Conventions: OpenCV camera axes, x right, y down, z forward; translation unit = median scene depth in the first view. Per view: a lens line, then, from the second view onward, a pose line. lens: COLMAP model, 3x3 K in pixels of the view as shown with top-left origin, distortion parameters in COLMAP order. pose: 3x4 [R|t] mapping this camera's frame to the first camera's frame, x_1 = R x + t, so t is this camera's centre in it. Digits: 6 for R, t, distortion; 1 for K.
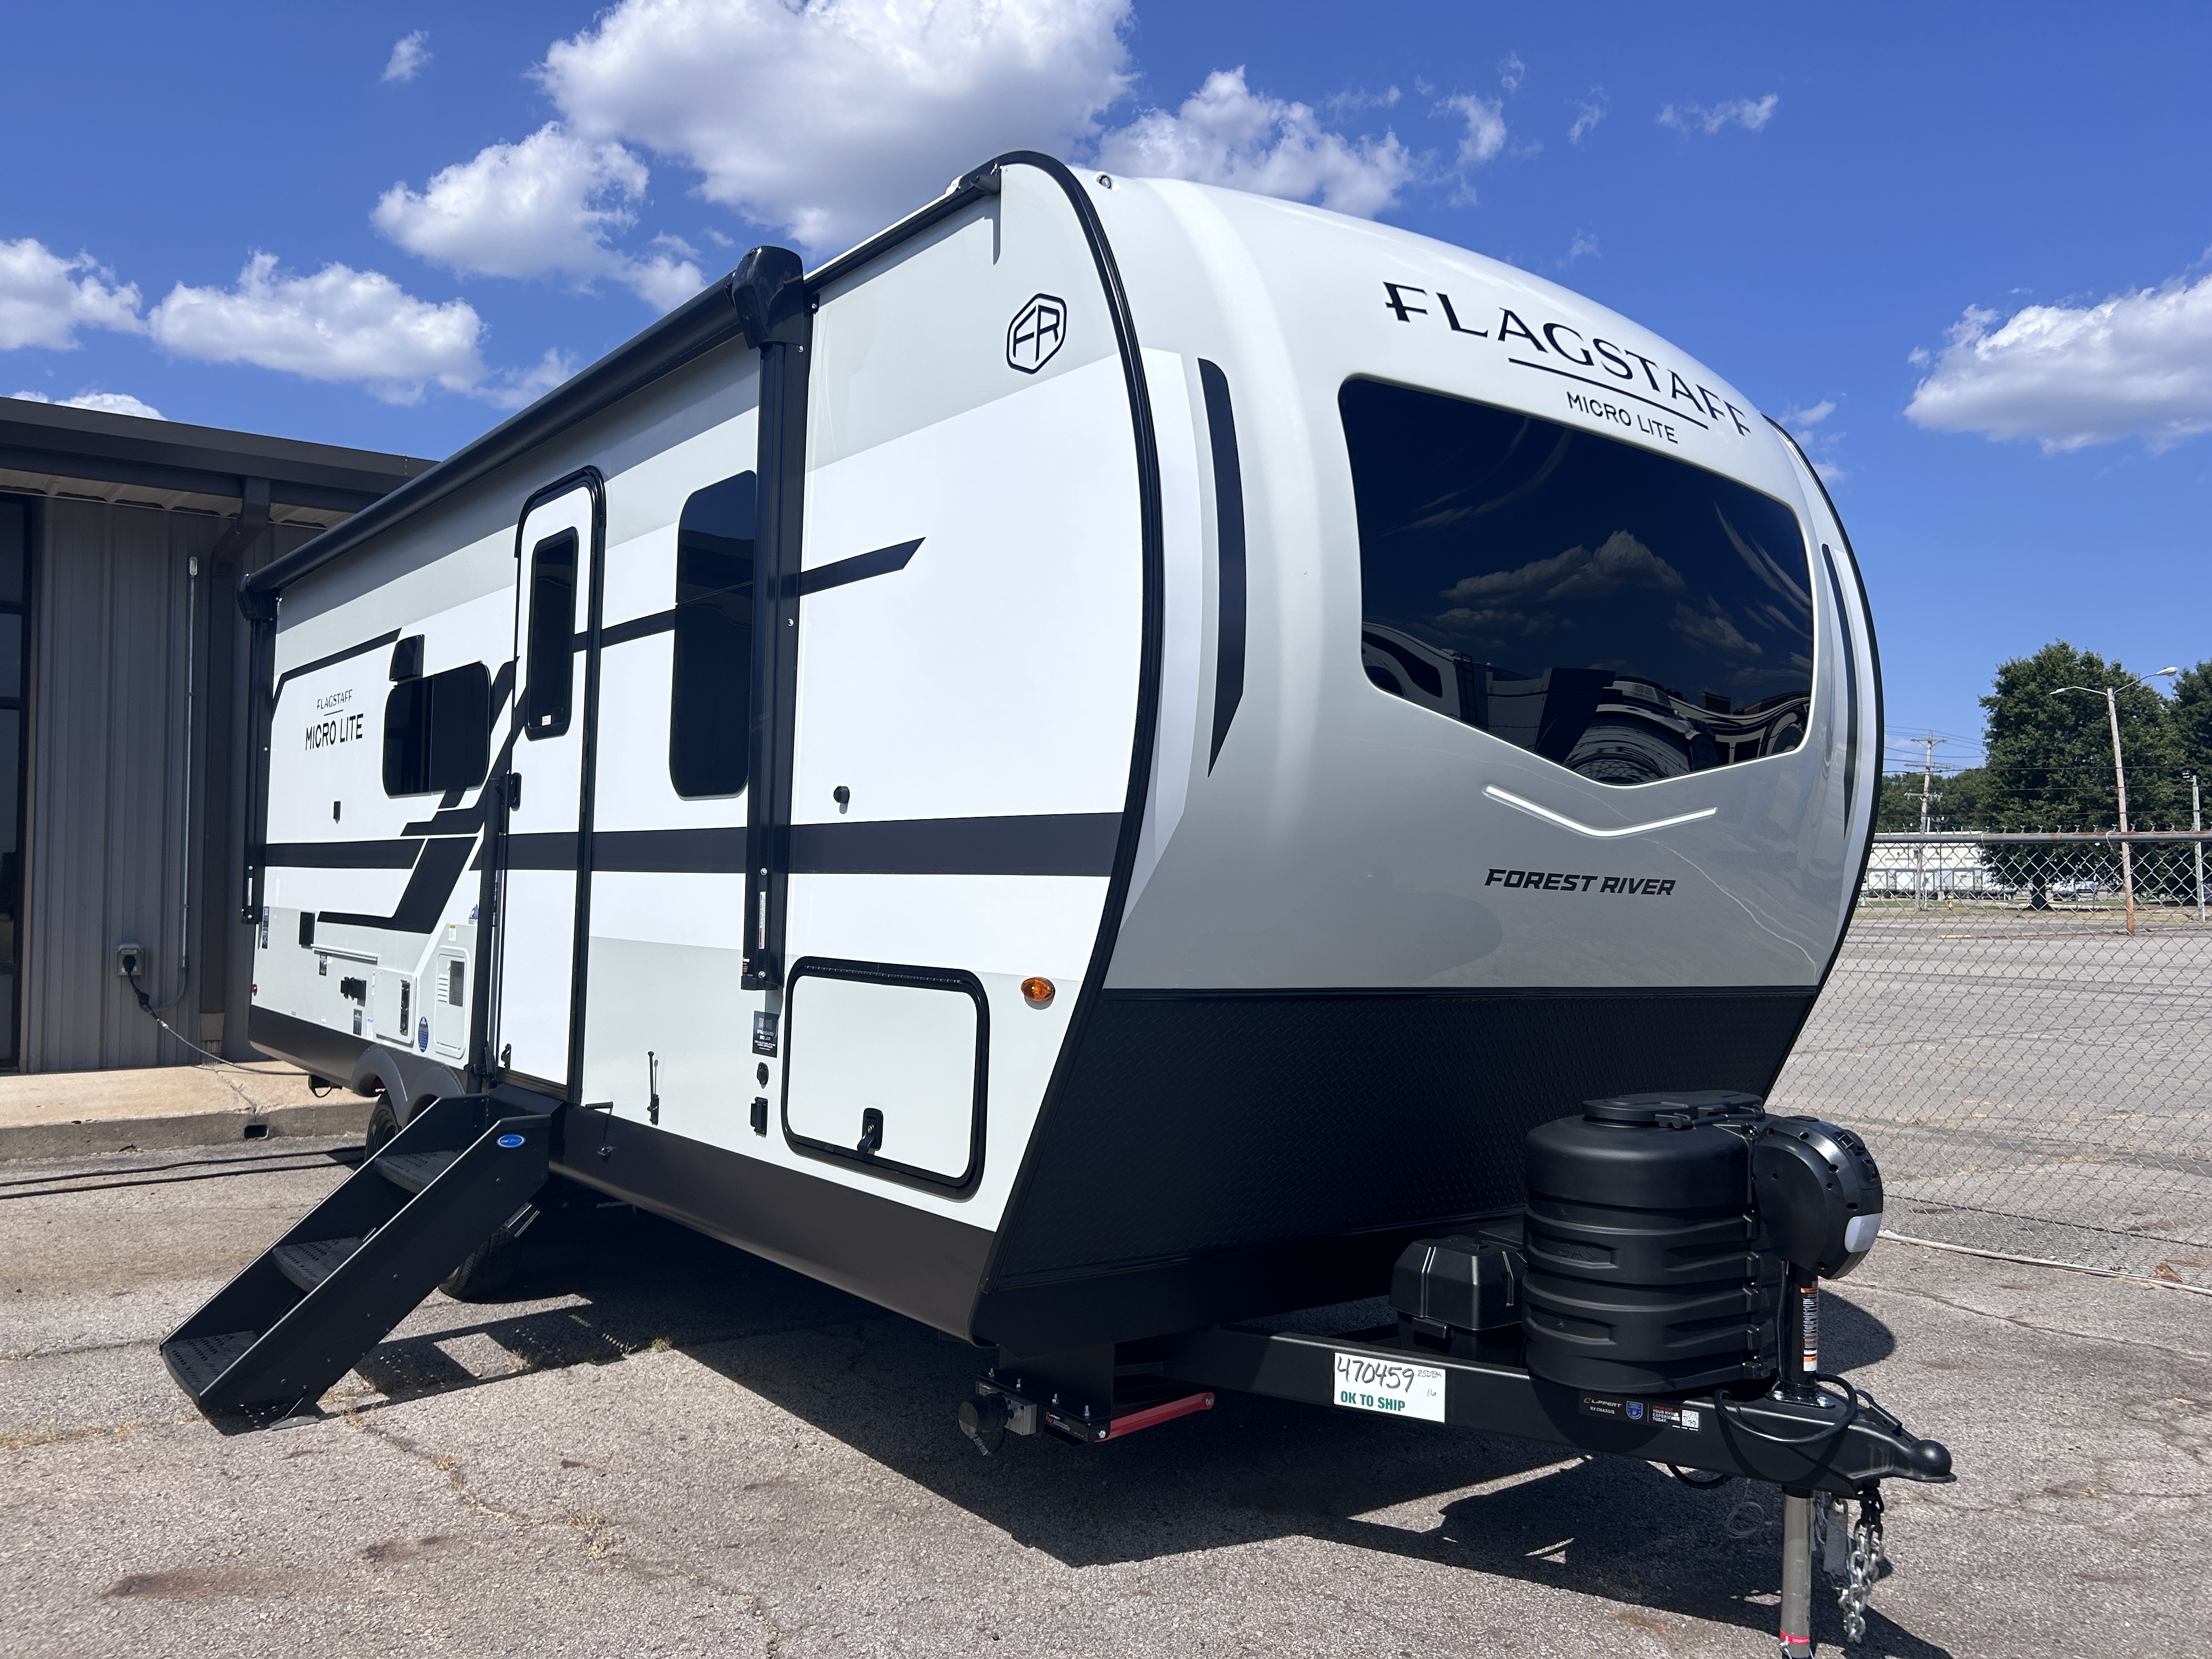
lens RADIAL K [[1687.6, 0, 1106.0], [0, 1687.6, 829.5], [0, 0, 1]] dist [0.073424, -0.090559]
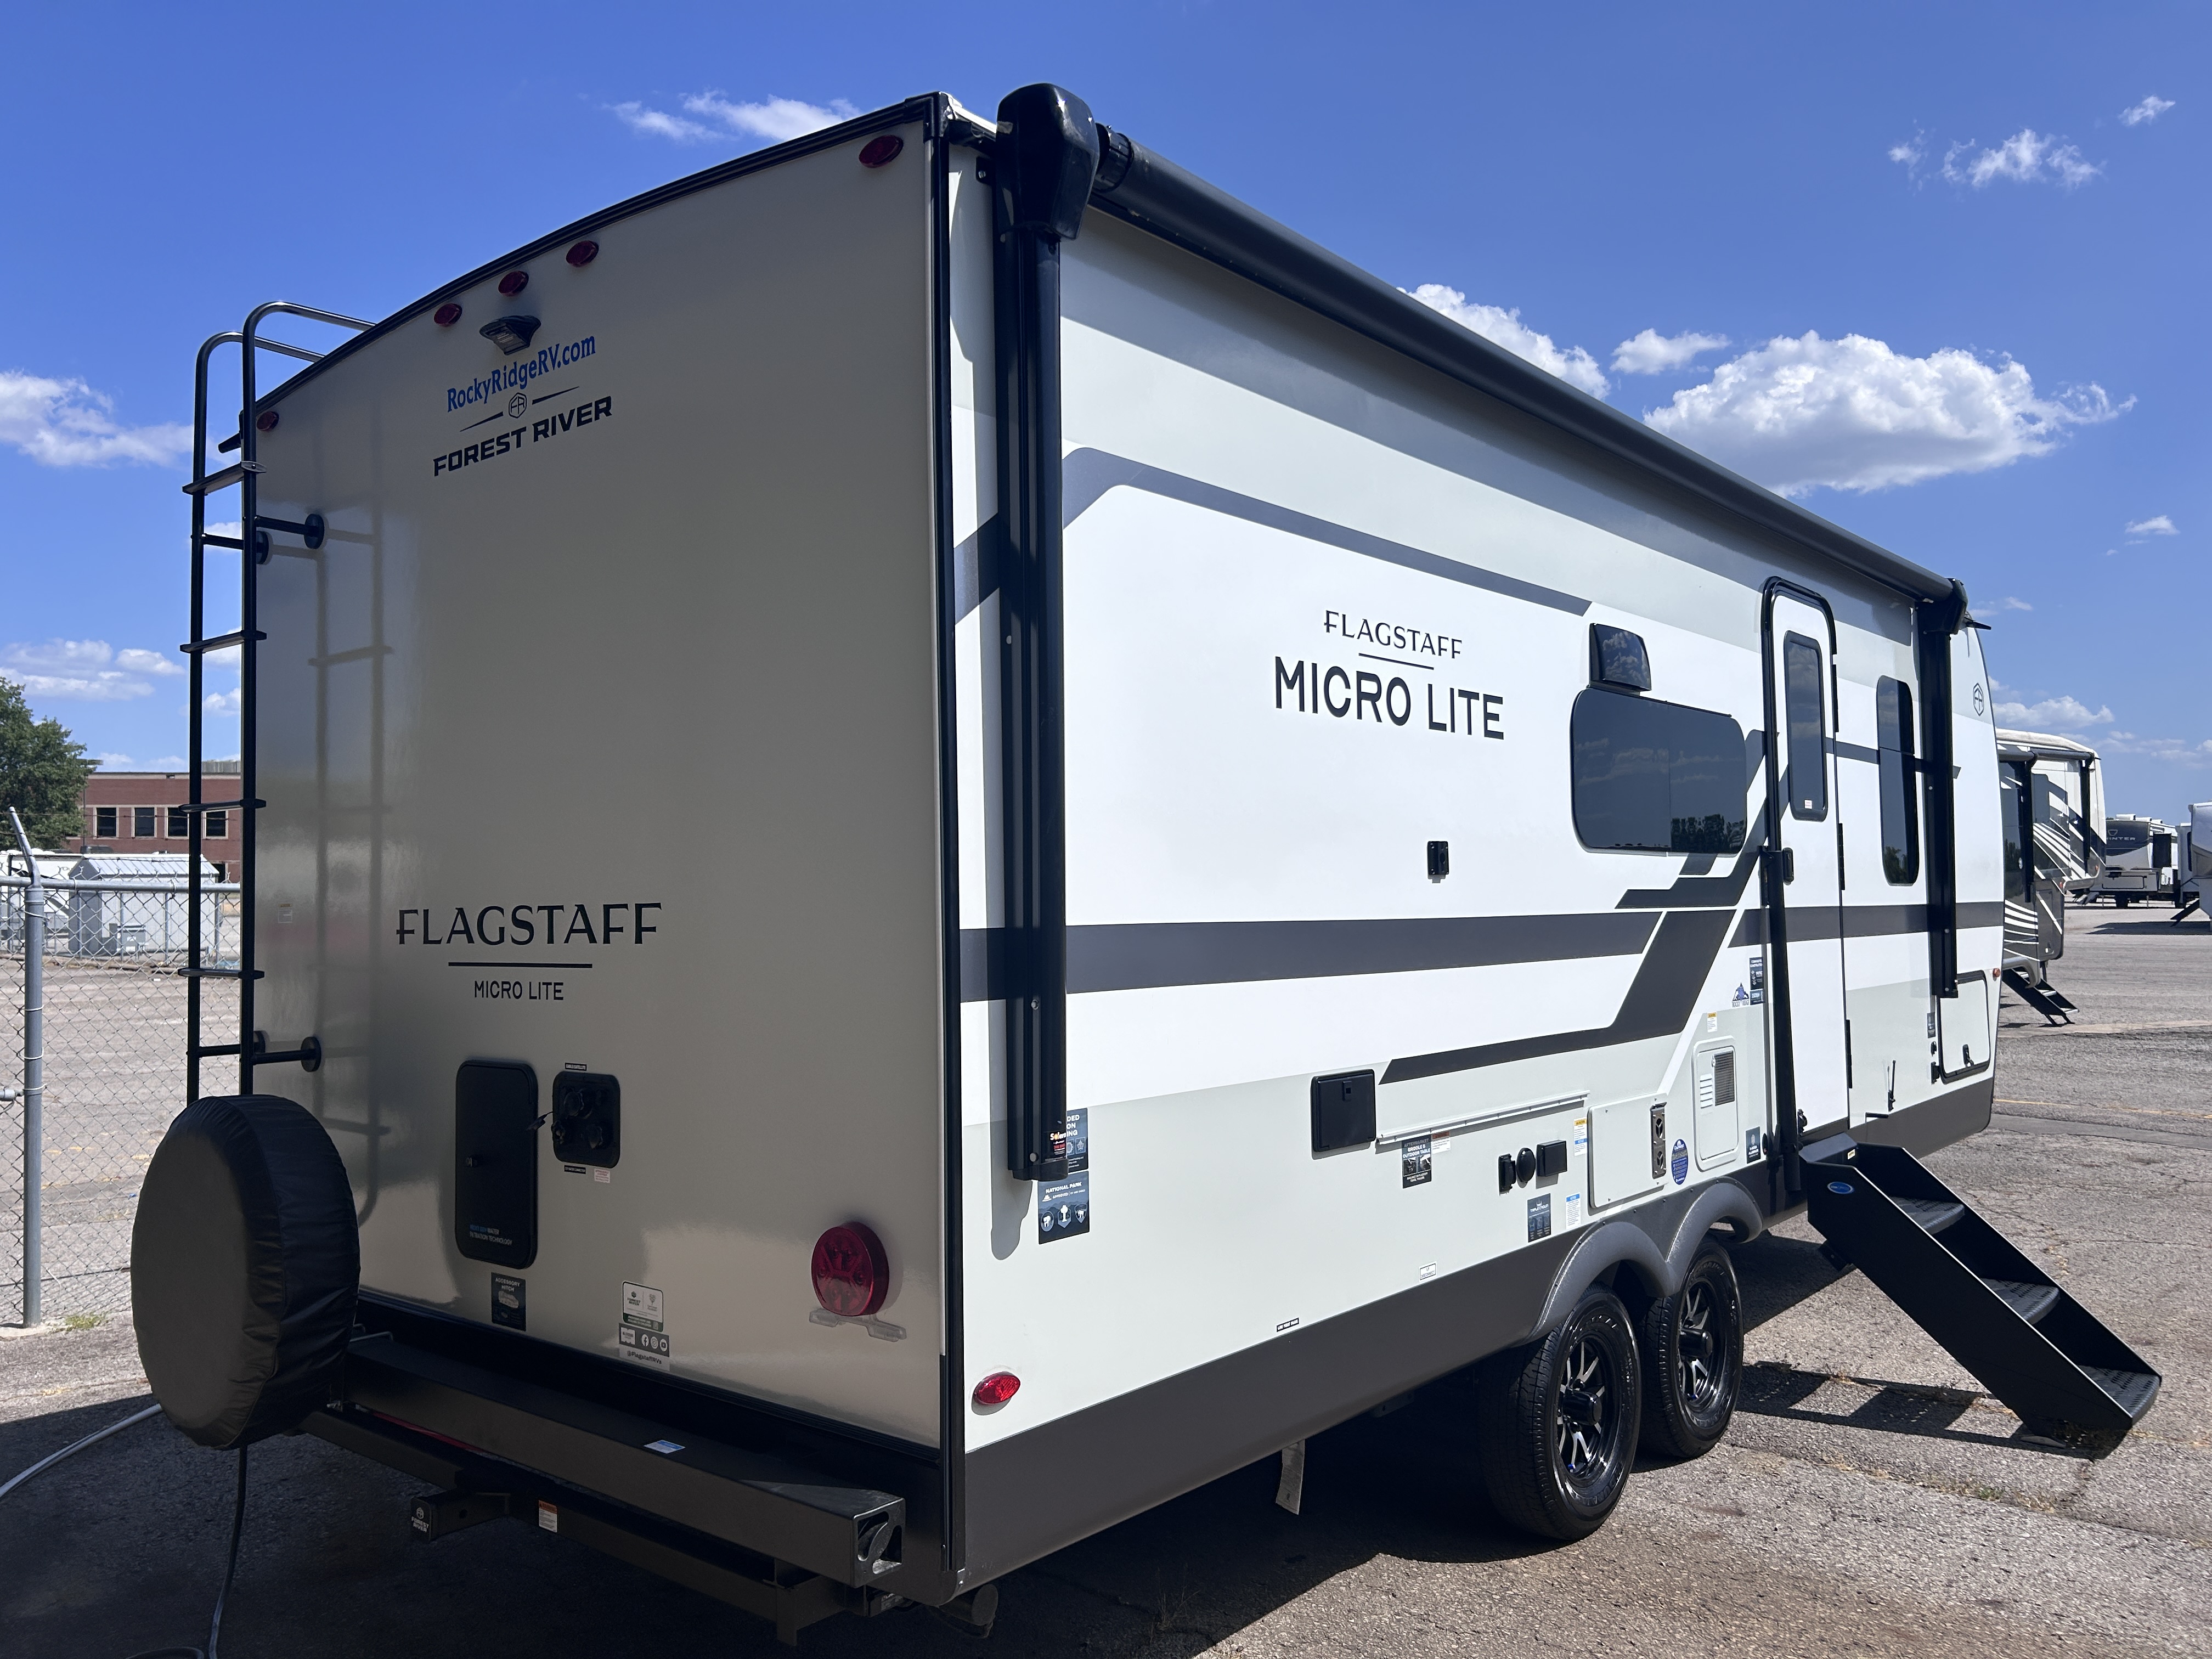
lens RADIAL K [[1687.6, 0, 1106.0], [0, 1687.6, 829.5], [0, 0, 1]] dist [0.073424, -0.090559]
pose [[-0.228325, 0.018053, 0.973417, -1.382863], [-0.030926, 0.999189, -0.025785, -0.005350], [-0.973094, -0.035991, -0.227582, 1.799826]]
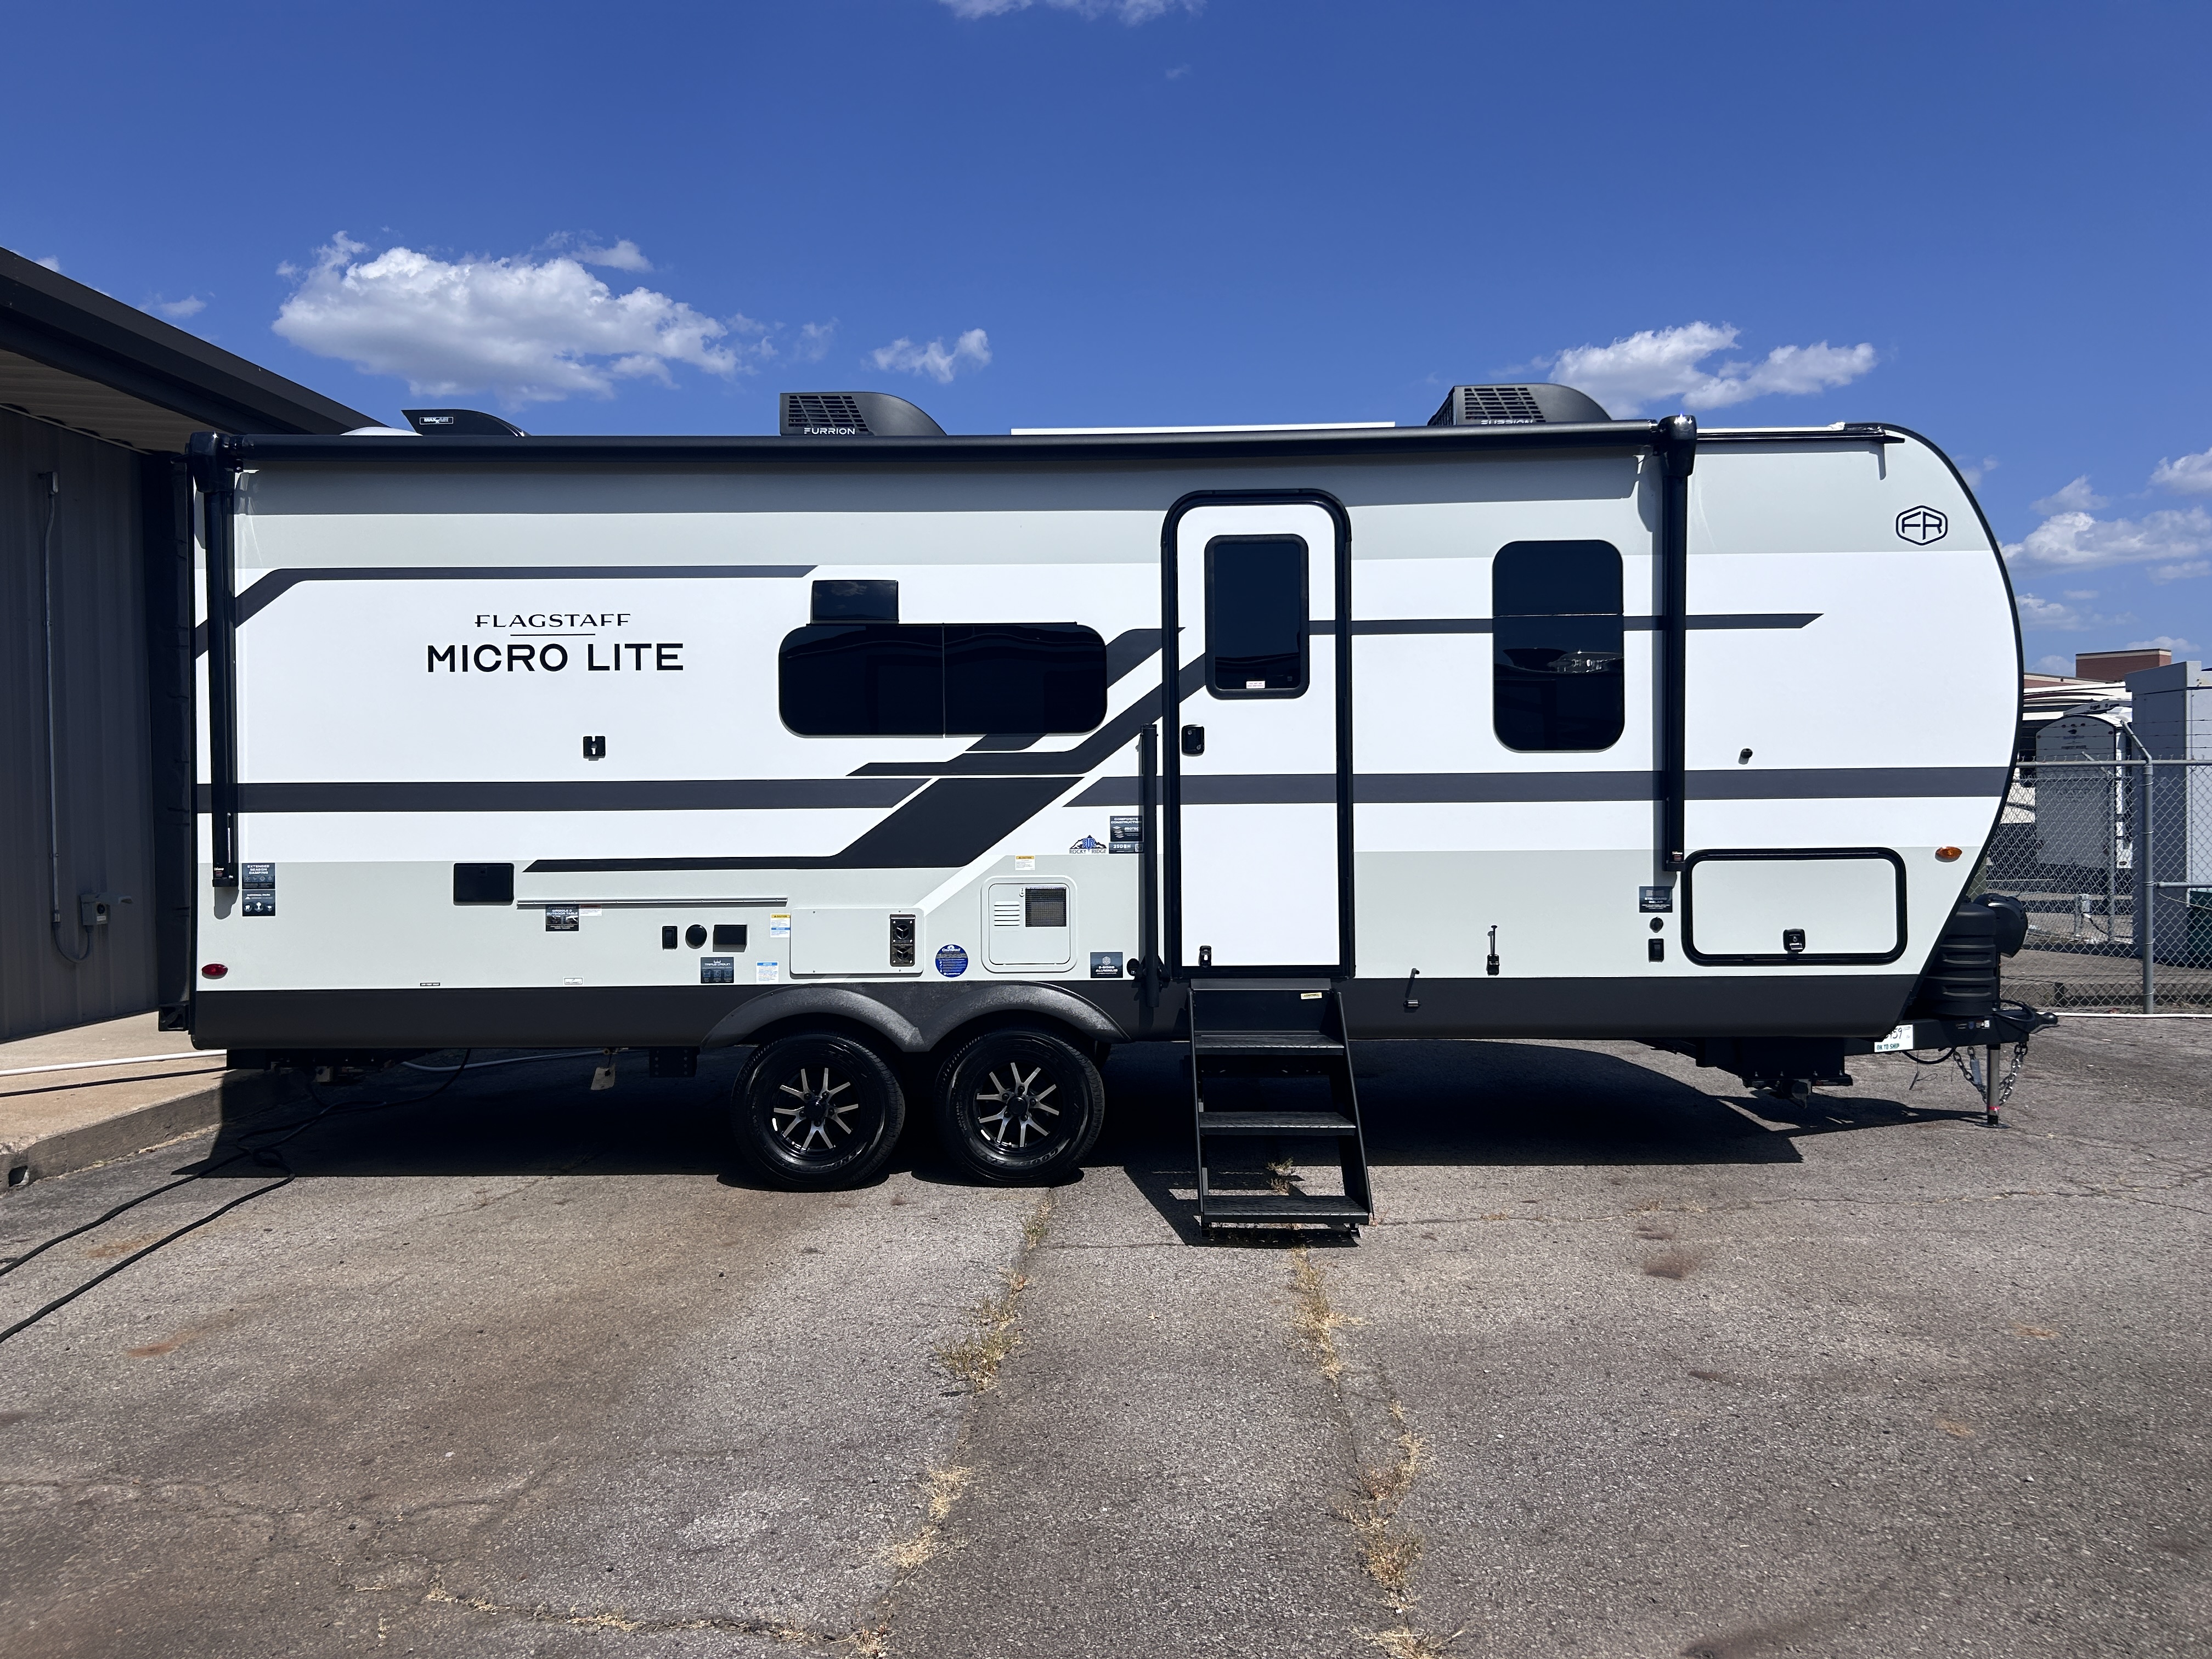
lens RADIAL K [[1687.6, 0, 1106.0], [0, 1687.6, 829.5], [0, 0, 1]] dist [0.073424, -0.090559]
pose [[0.614698, -0.033020, 0.788071, -1.466304], [-0.005396, 0.998924, 0.046064, -0.015208], [-0.788744, -0.032568, 0.613858, 0.338157]]
